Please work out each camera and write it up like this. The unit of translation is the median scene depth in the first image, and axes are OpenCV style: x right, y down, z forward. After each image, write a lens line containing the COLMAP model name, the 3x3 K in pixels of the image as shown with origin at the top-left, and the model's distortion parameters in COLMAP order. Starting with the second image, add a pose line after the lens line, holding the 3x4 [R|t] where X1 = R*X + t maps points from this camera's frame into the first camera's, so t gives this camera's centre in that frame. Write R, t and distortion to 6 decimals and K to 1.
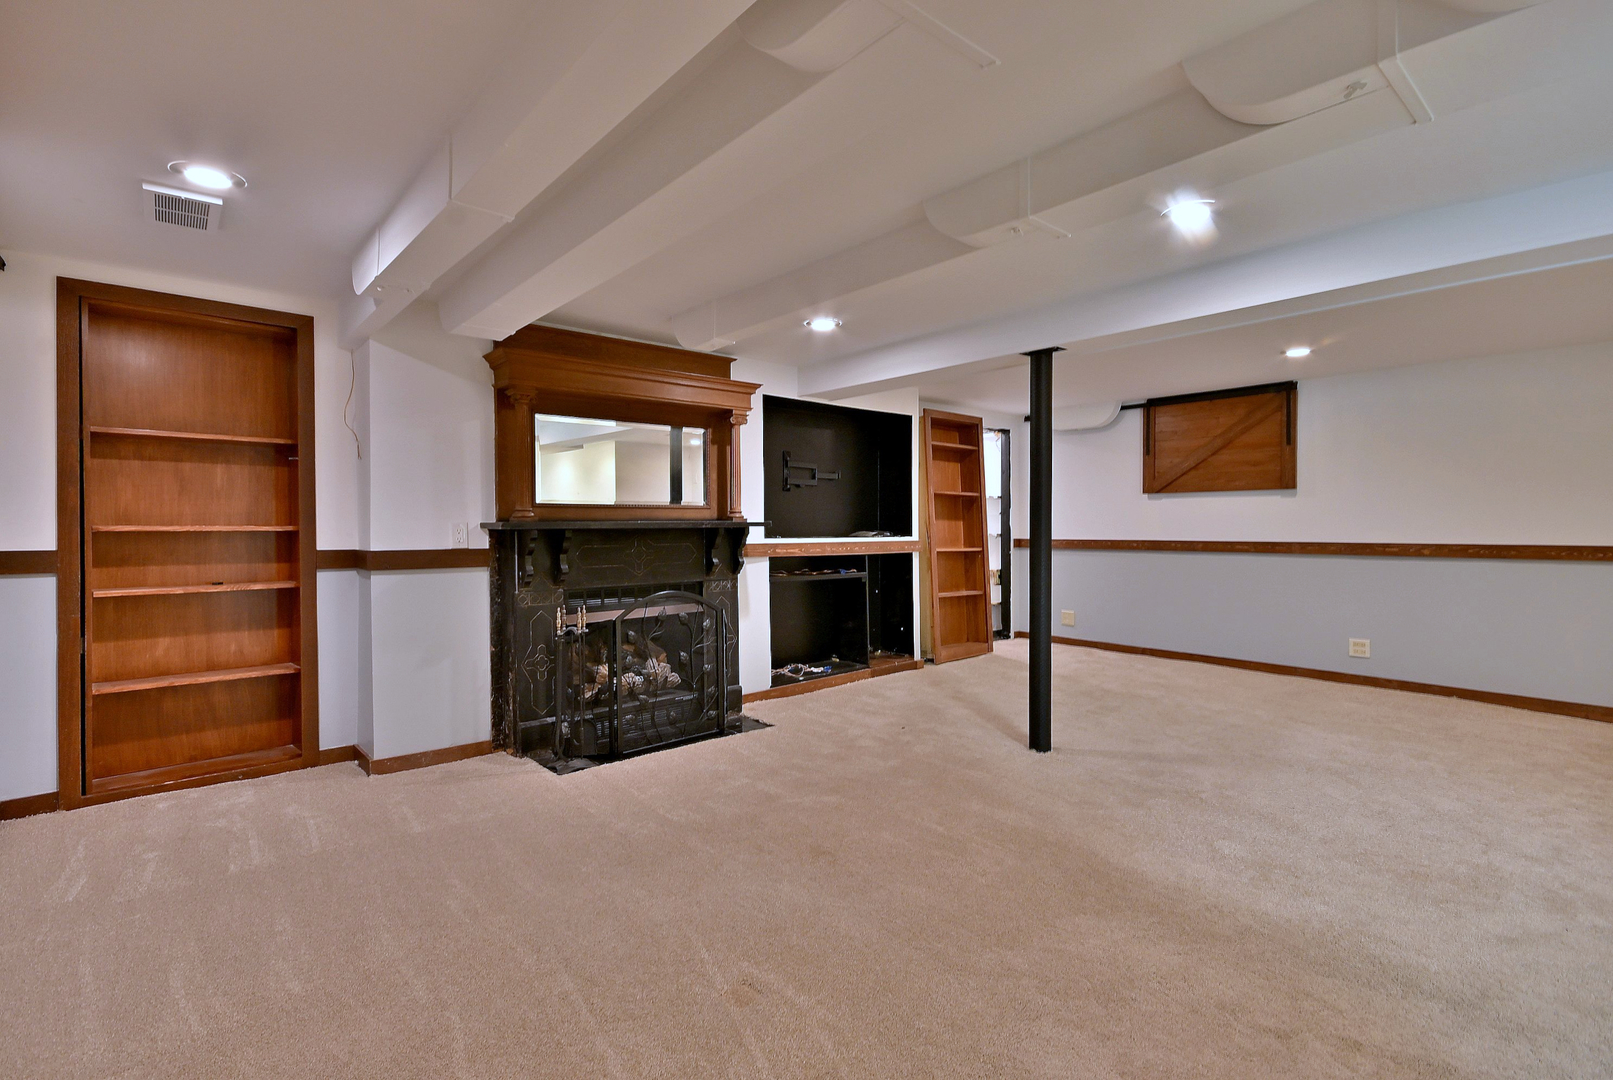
lens RADIAL K [[748.2, 0, 826.1], [0, 748.2, 536.1], [0, 0, 1]] dist [0.000908, 0.000028]
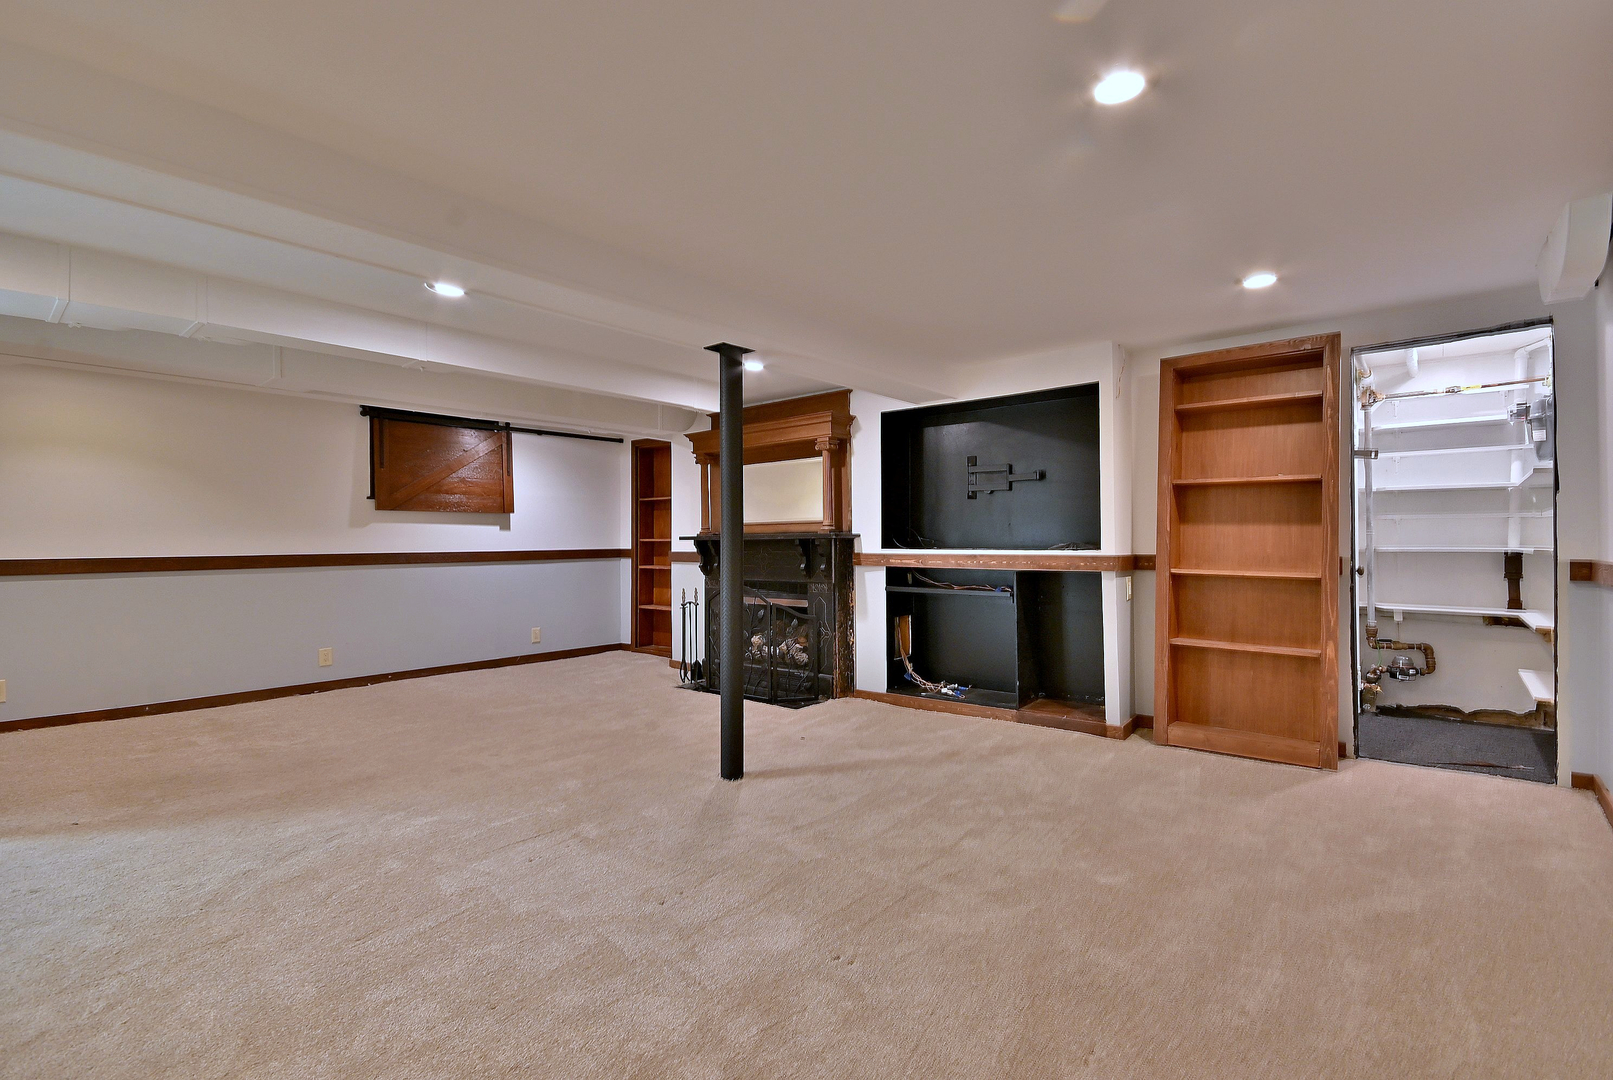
lens RADIAL K [[757.0, 0, 801.0], [0, 757.0, 540.0], [0, 0, 1]] dist [0.001438, 0.000149]
pose [[0.129920, 0.001981, -0.991523, 1.024800], [-0.004036, 0.999991, 0.001469, -0.011338], [0.991516, 0.003811, 0.129926, 0.798545]]
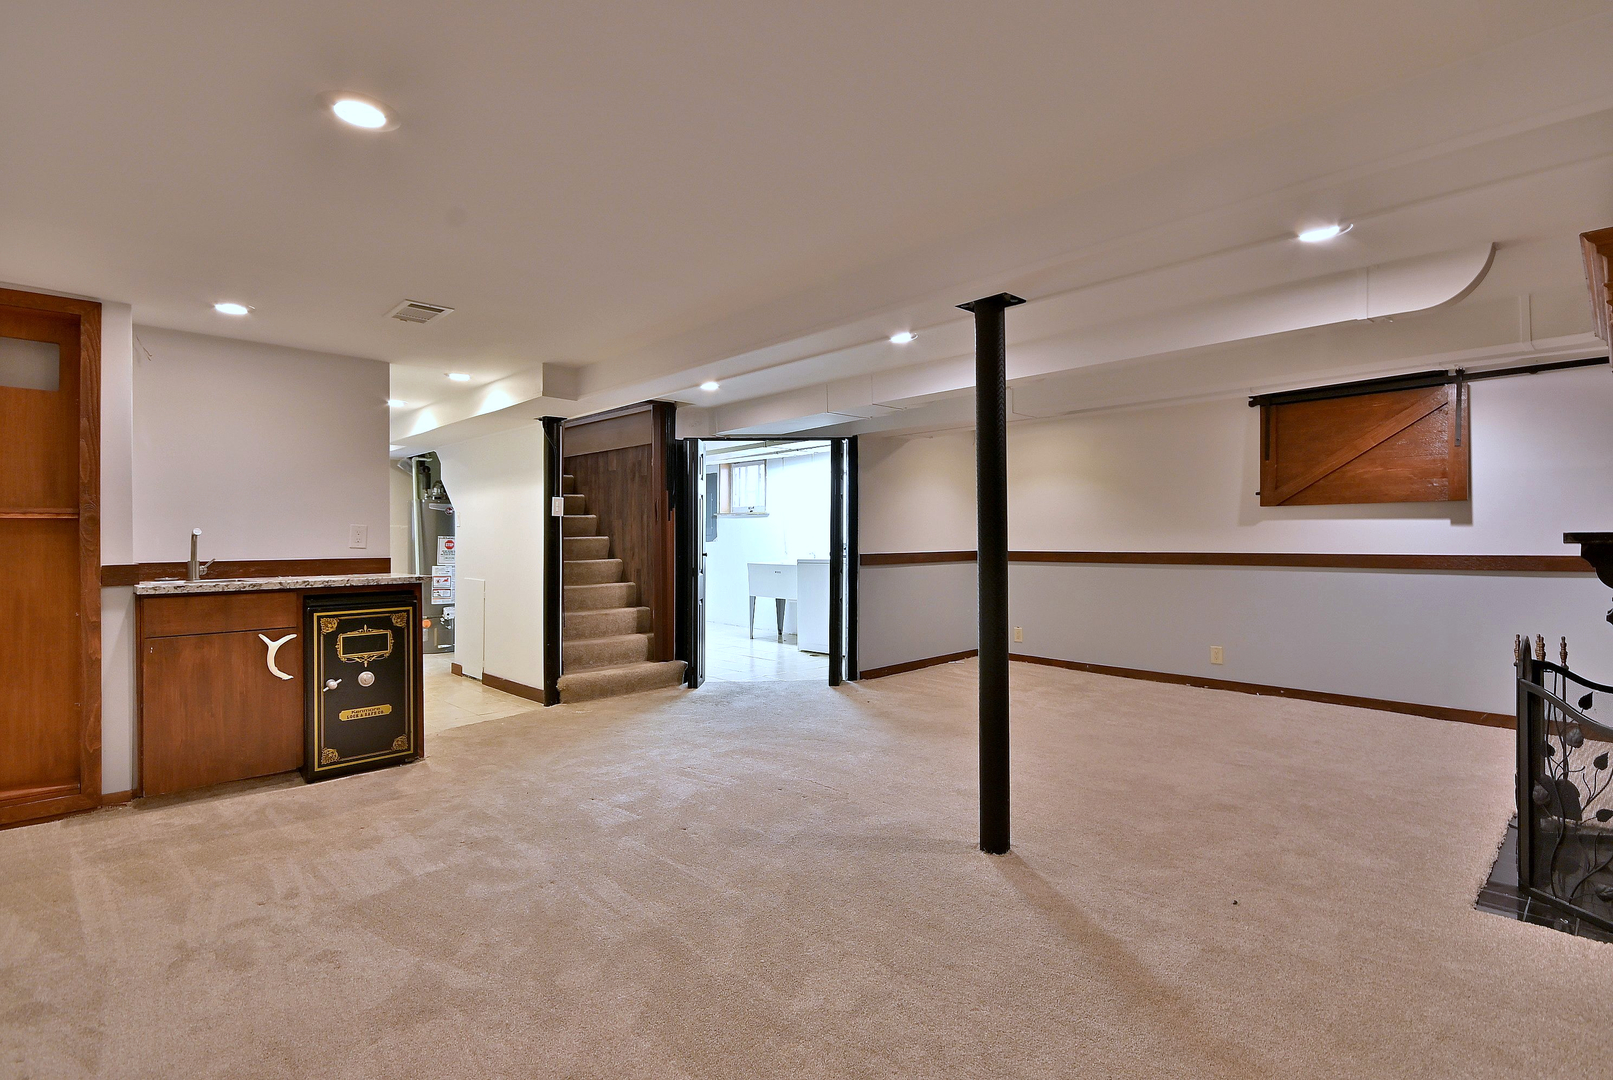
lens RADIAL K [[757.0, 0, 801.0], [0, 757.0, 540.0], [0, 0, 1]] dist [0.001438, 0.000149]
pose [[-0.999622, 0.001577, -0.027433, 0.402677], [0.001500, 0.999995, 0.002812, -0.009494], [0.027437, 0.002769, -0.999620, 1.425816]]
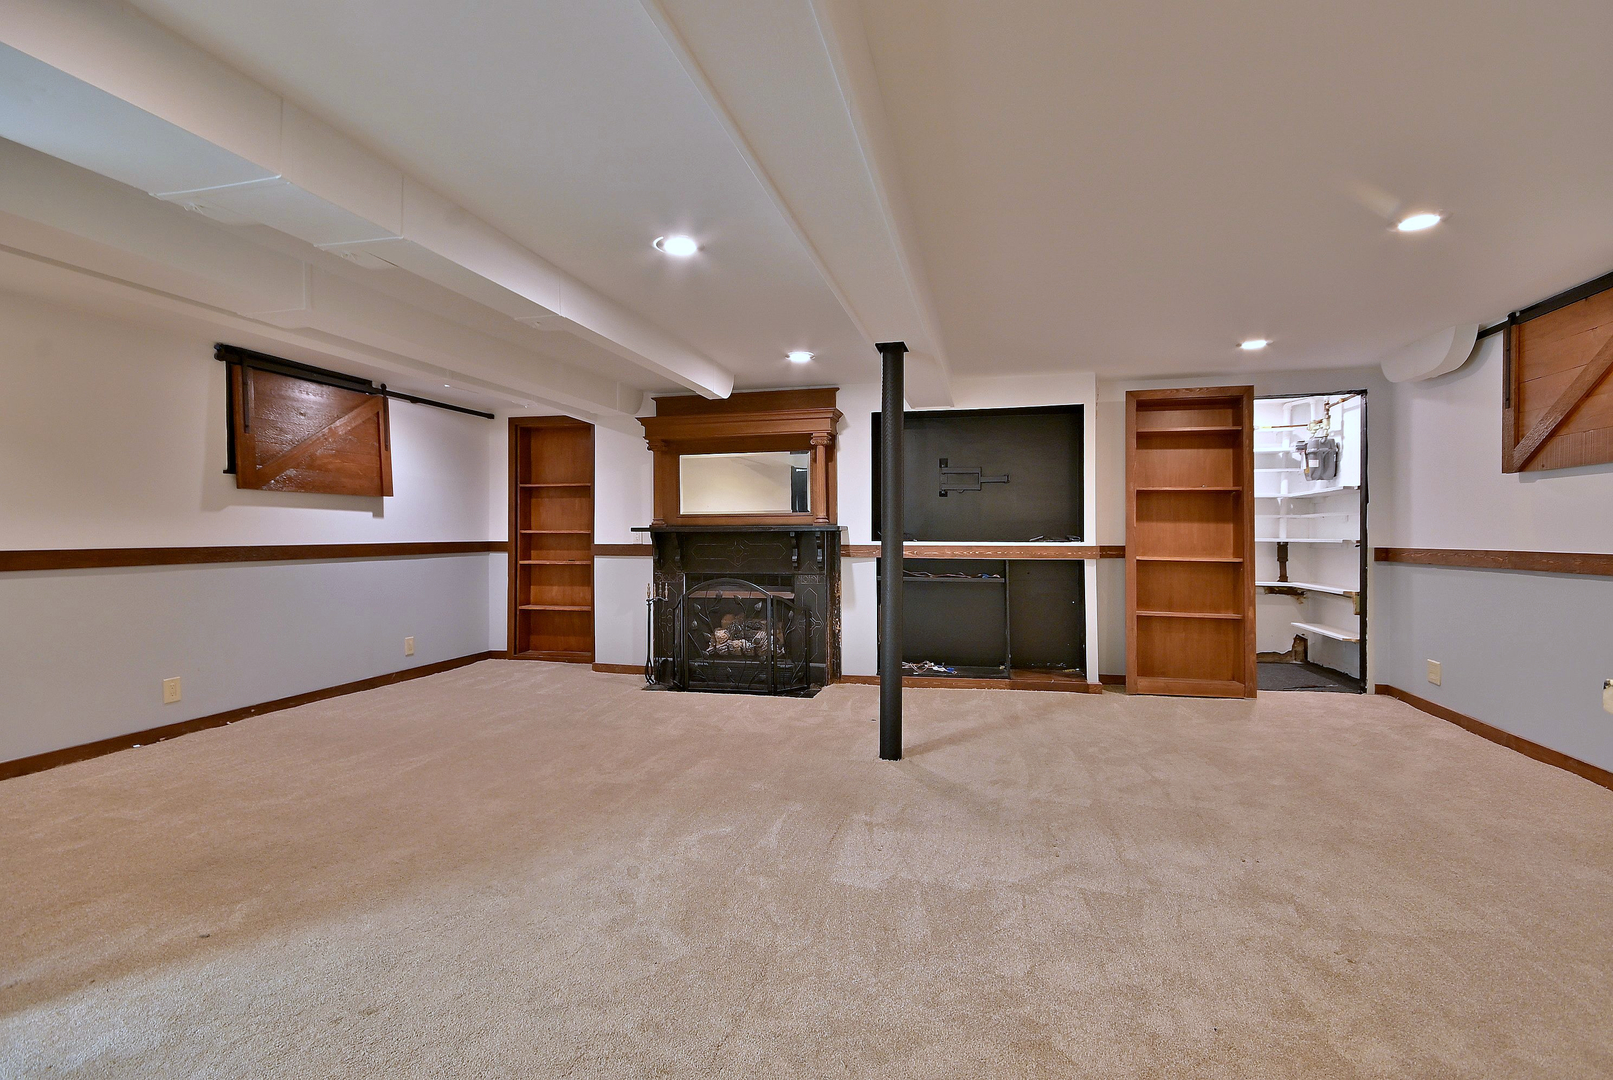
lens RADIAL K [[773.7, 0, 806.5], [0, 773.7, 540.0], [0, 0, 1]] dist [0.005508, 0.000604]
pose [[0.569408, 0.009410, -0.822001, 0.872312], [-0.009402, 0.999944, 0.004934, -0.003315], [0.822001, 0.004918, 0.569465, 0.273495]]
